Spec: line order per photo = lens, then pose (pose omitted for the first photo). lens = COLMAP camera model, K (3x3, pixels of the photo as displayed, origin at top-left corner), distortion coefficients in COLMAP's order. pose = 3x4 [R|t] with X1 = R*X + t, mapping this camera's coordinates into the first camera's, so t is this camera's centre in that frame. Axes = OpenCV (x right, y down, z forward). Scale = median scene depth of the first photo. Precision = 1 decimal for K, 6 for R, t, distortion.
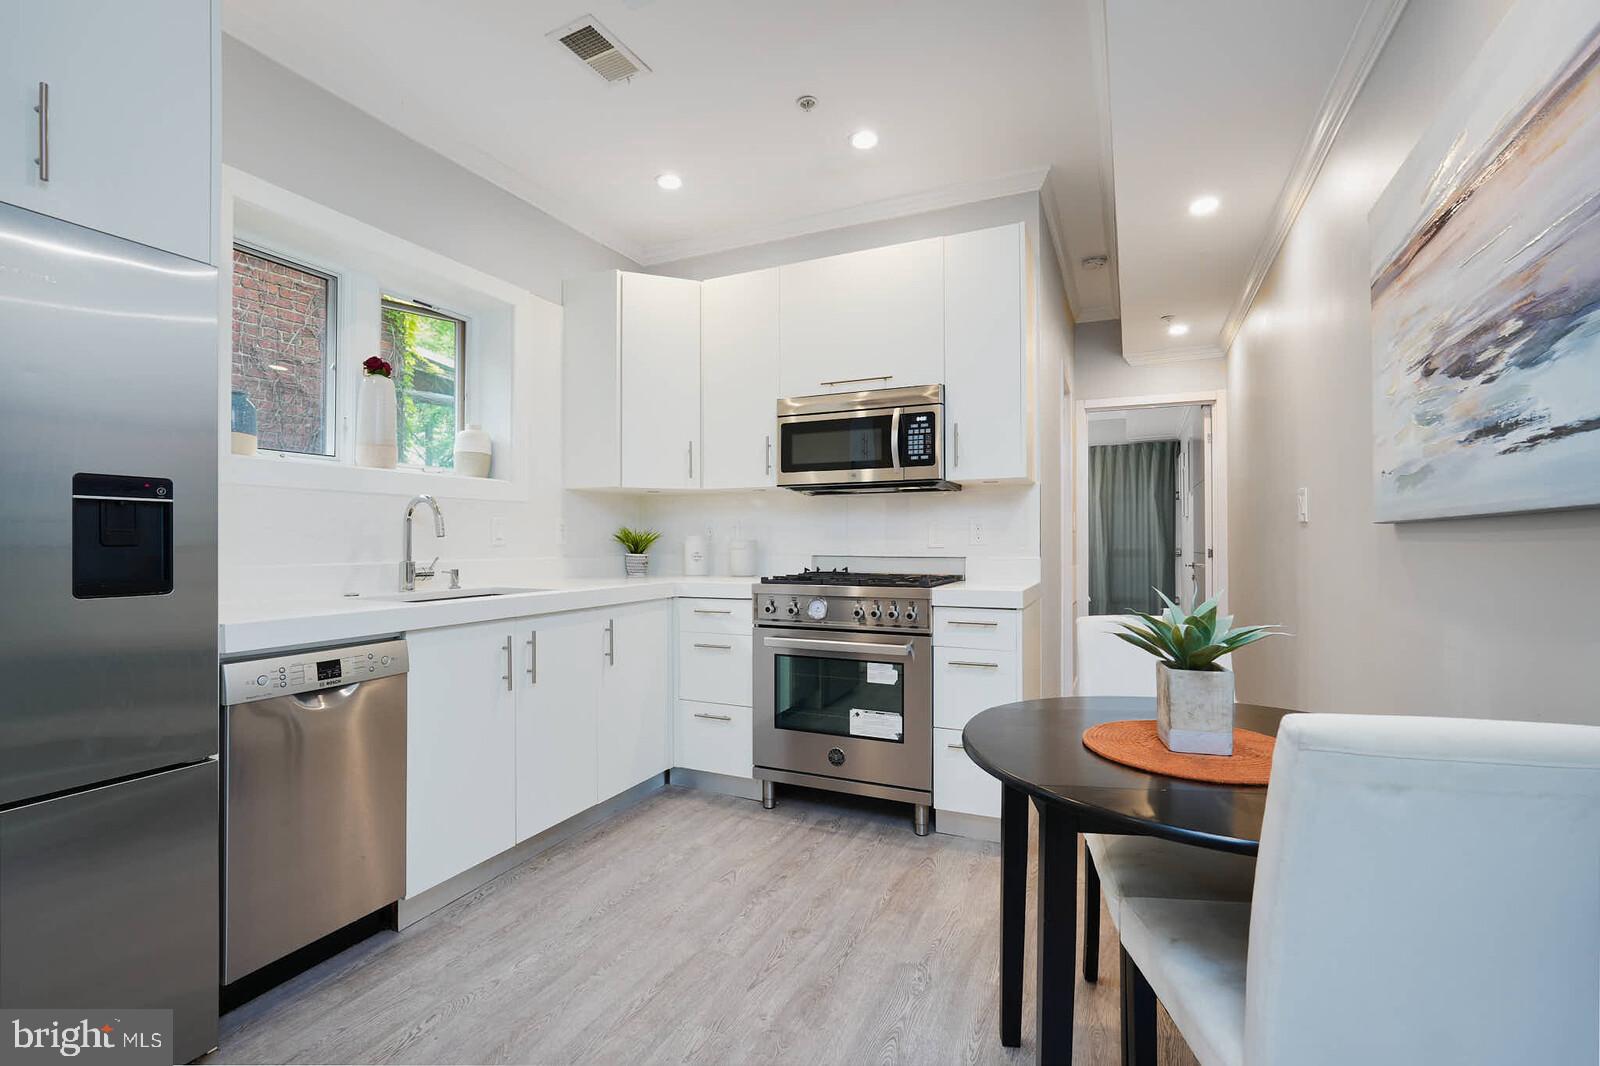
lens RADIAL K [[720.1, 0, 798.3], [0, 720.1, 538.0], [0, 0, 1]] dist [-0.017247, 0.008209]
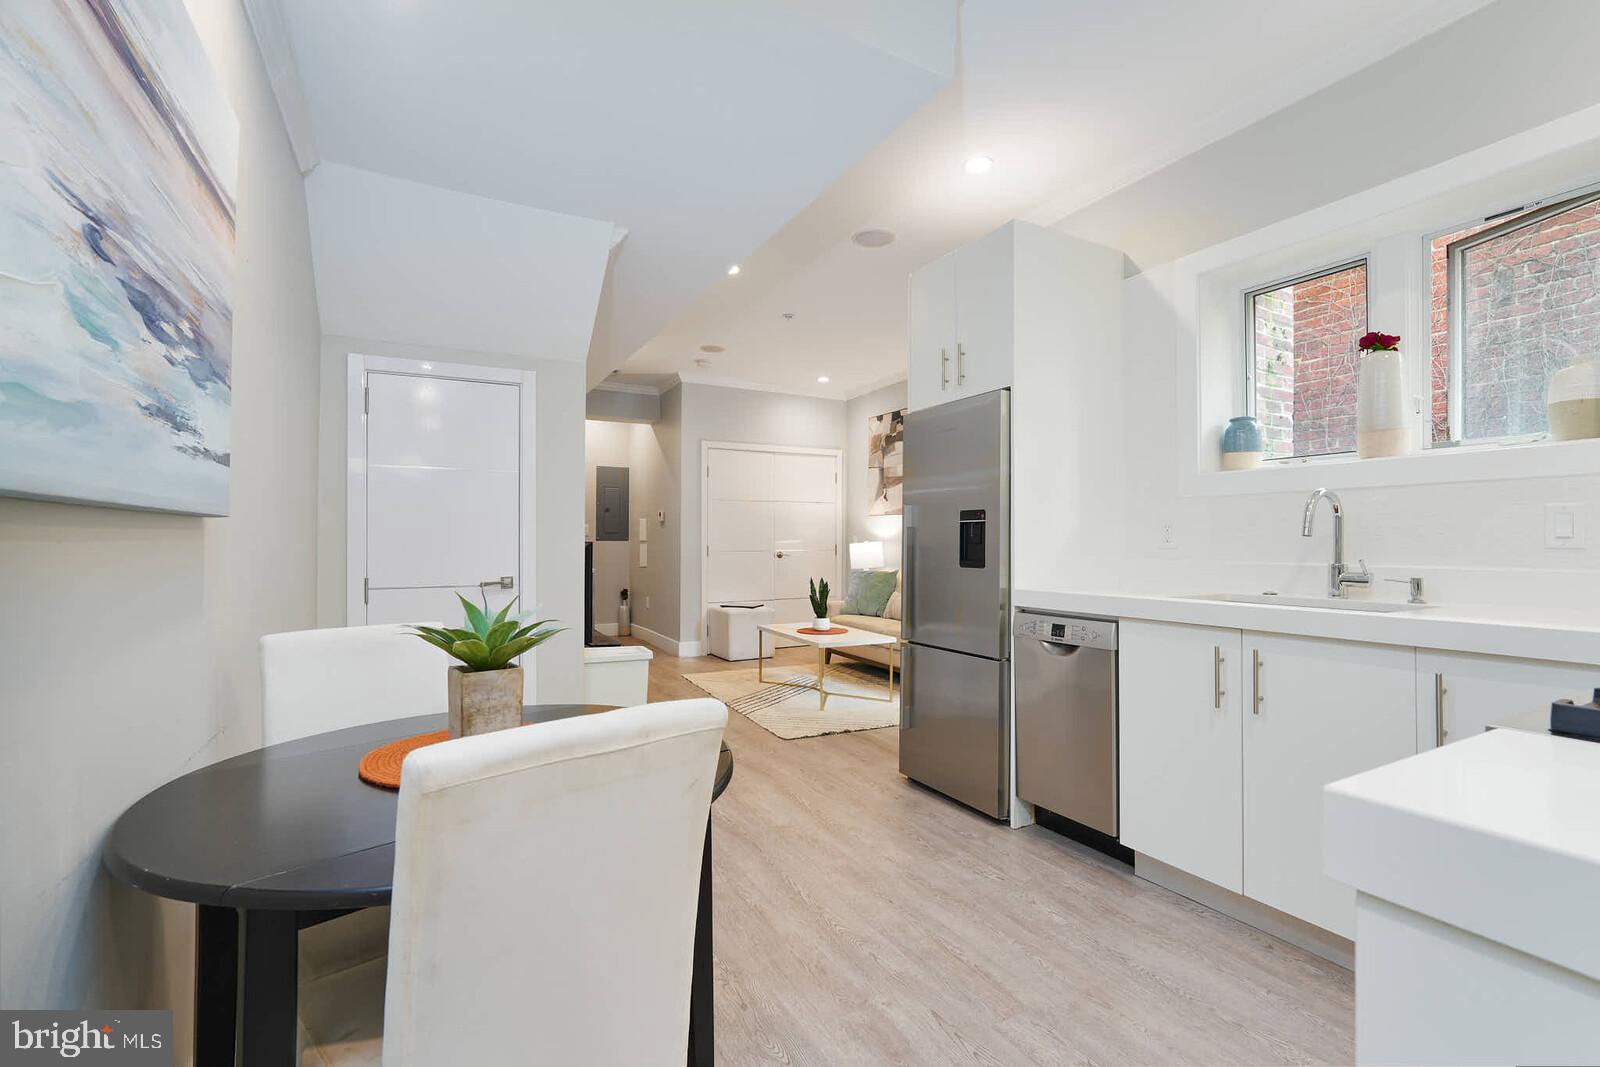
lens RADIAL K [[720.1, 0, 799.1], [0, 720.1, 534.6], [0, 0, 1]] dist [-0.017247, 0.008209]
pose [[-0.607992, -0.006061, -0.793920, 0.733160], [0.005336, 0.999917, -0.011719, 0.004643], [0.793925, -0.011361, -0.607910, 1.324488]]
